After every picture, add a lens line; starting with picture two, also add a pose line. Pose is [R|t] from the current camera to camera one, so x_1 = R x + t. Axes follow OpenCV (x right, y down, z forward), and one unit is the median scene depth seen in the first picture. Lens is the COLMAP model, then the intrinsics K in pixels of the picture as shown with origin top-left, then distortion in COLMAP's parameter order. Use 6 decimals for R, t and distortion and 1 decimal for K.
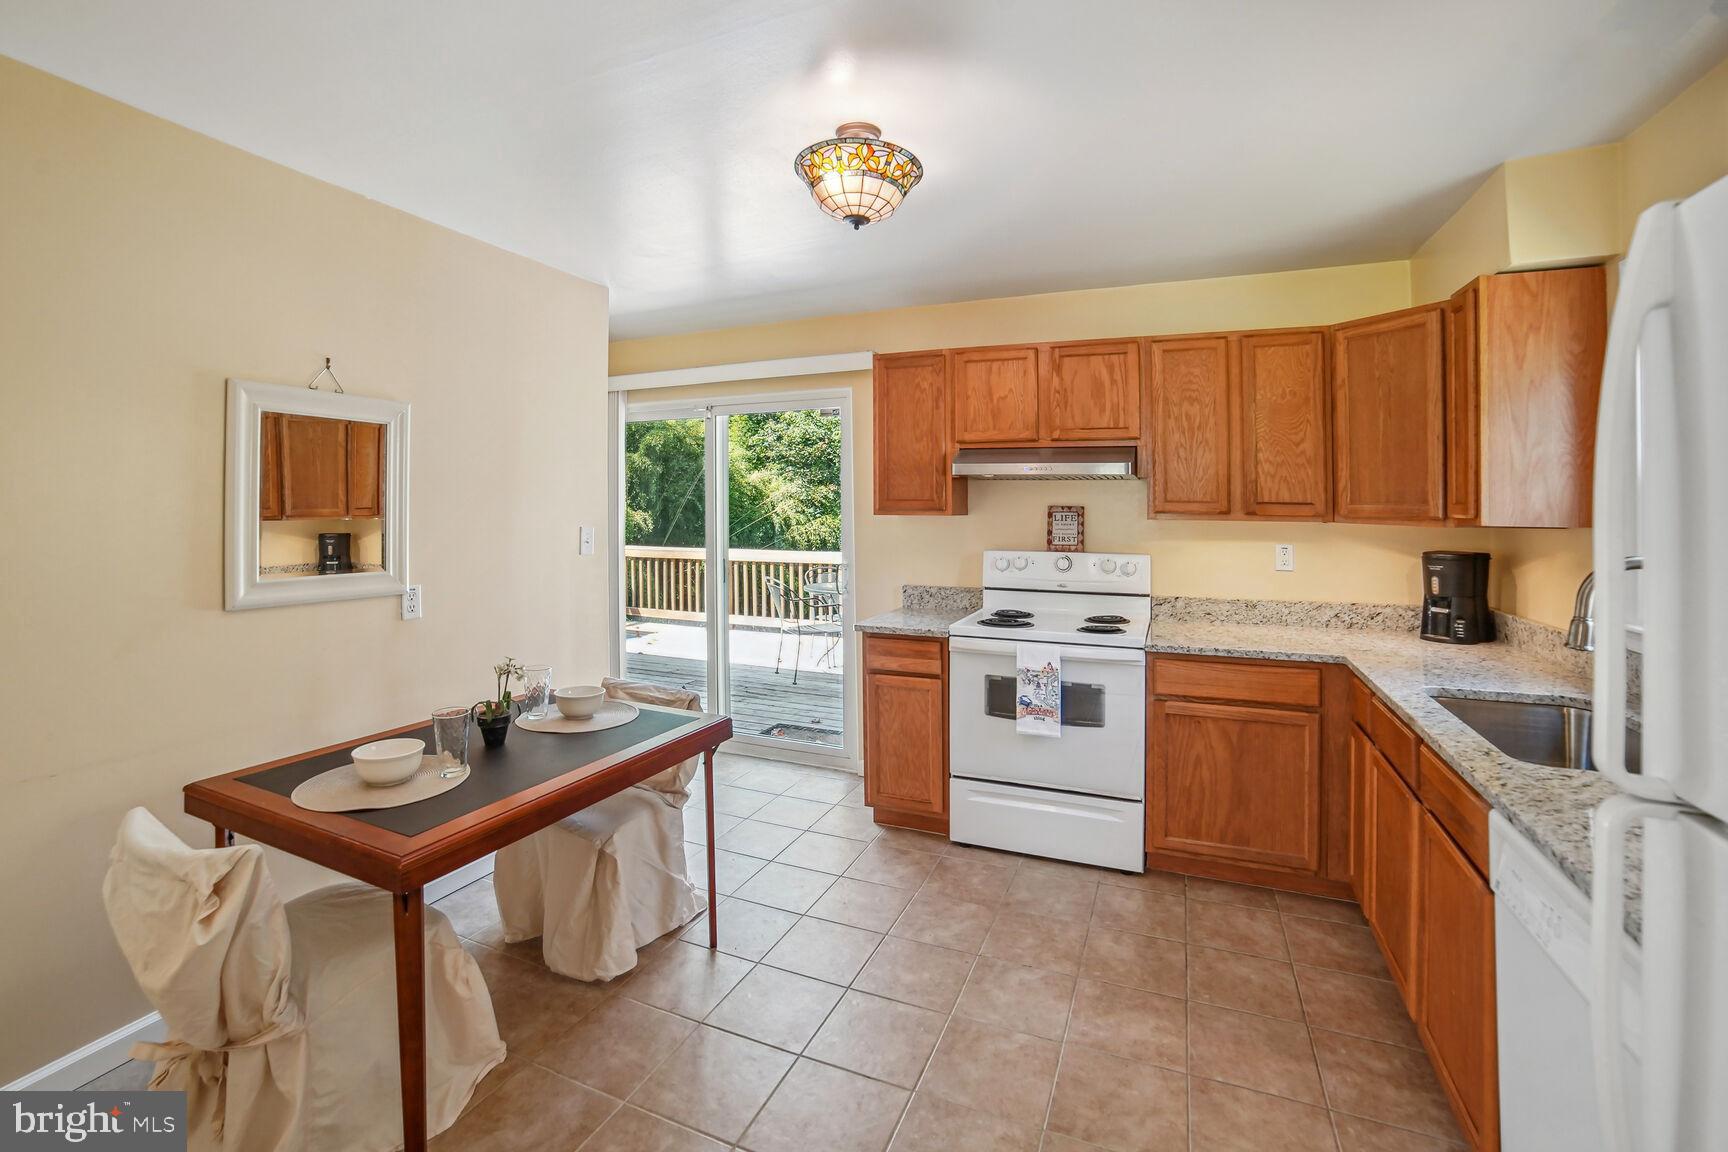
lens RADIAL K [[787.3, 0, 861.4], [0, 787.3, 553.2], [0, 0, 1]] dist [-0.083608, 0.036686]
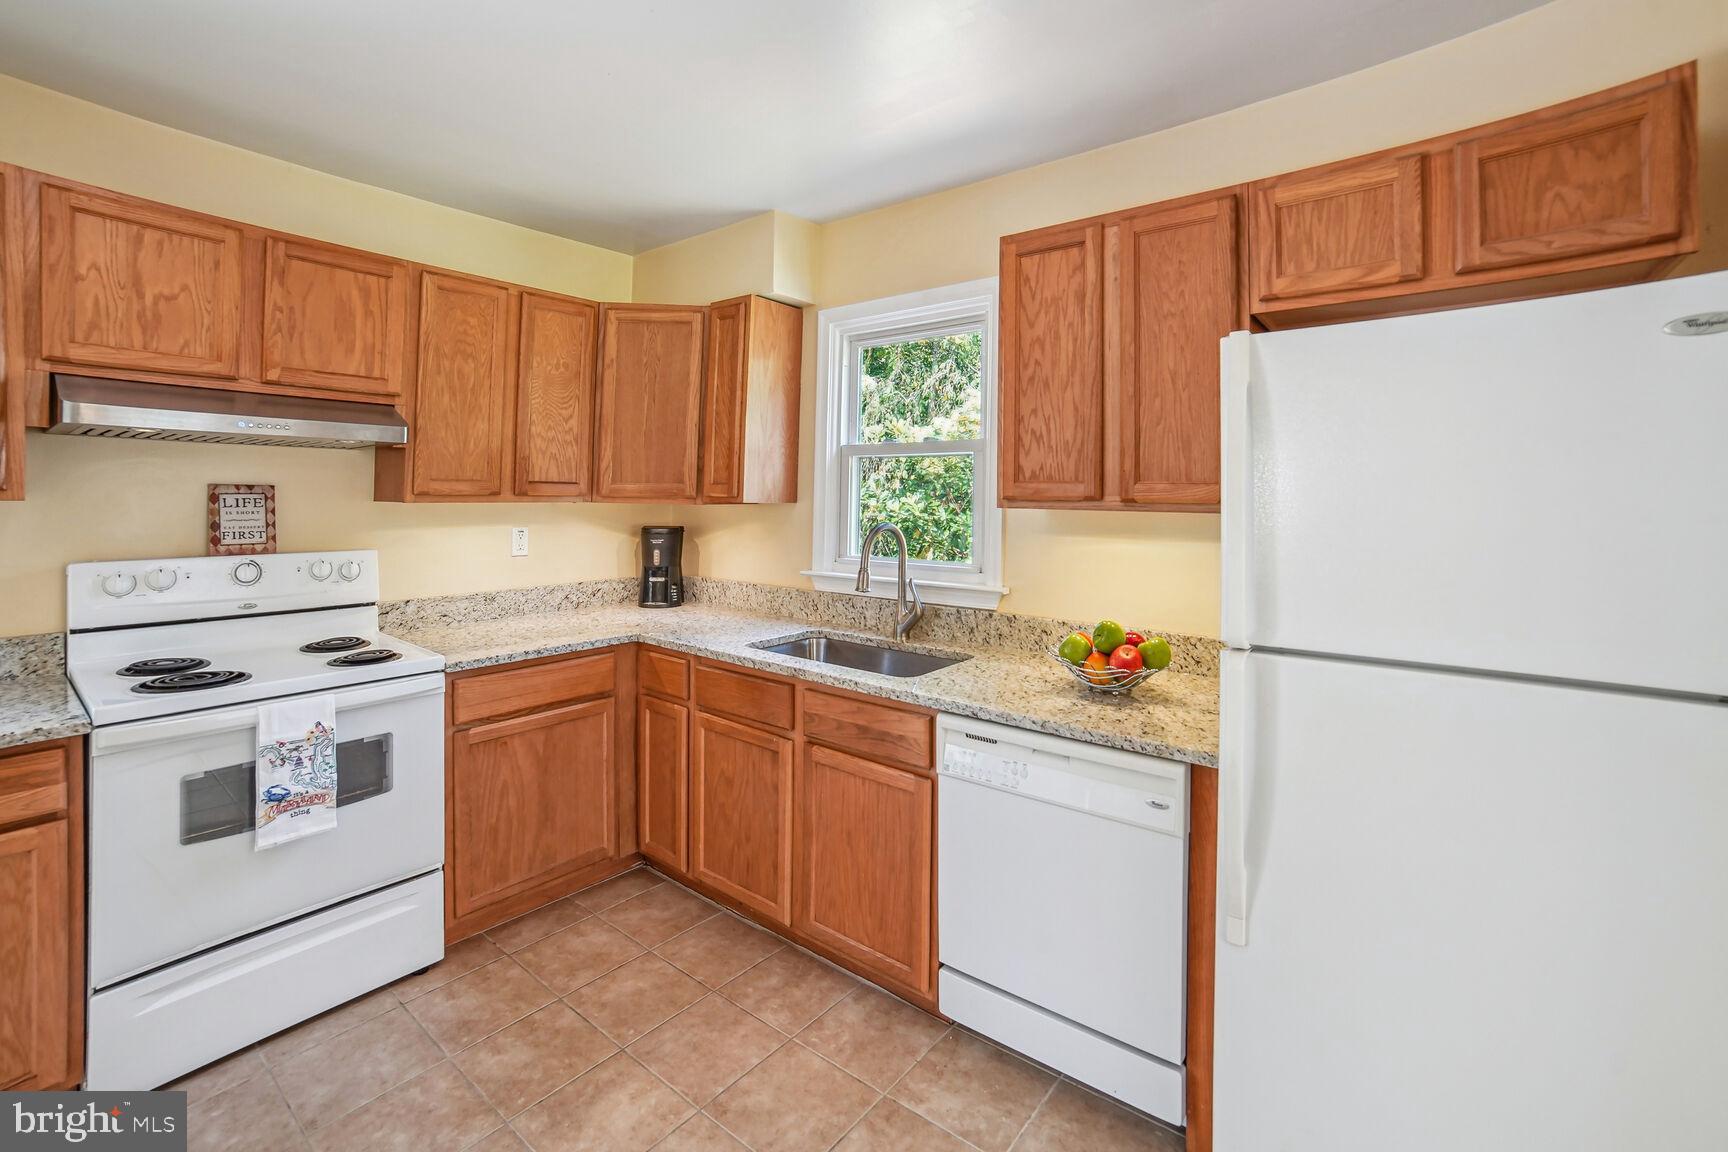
lens RADIAL K [[791.9, 0, 905.4], [0, 791.9, 526.4], [0, 0, 1]] dist [-0.066862, 0.025488]
pose [[0.233114, -0.042985, 0.971499, -0.268130], [0.050462, 0.998211, 0.032058, -0.020778], [-0.971139, 0.041551, 0.234866, 0.368086]]
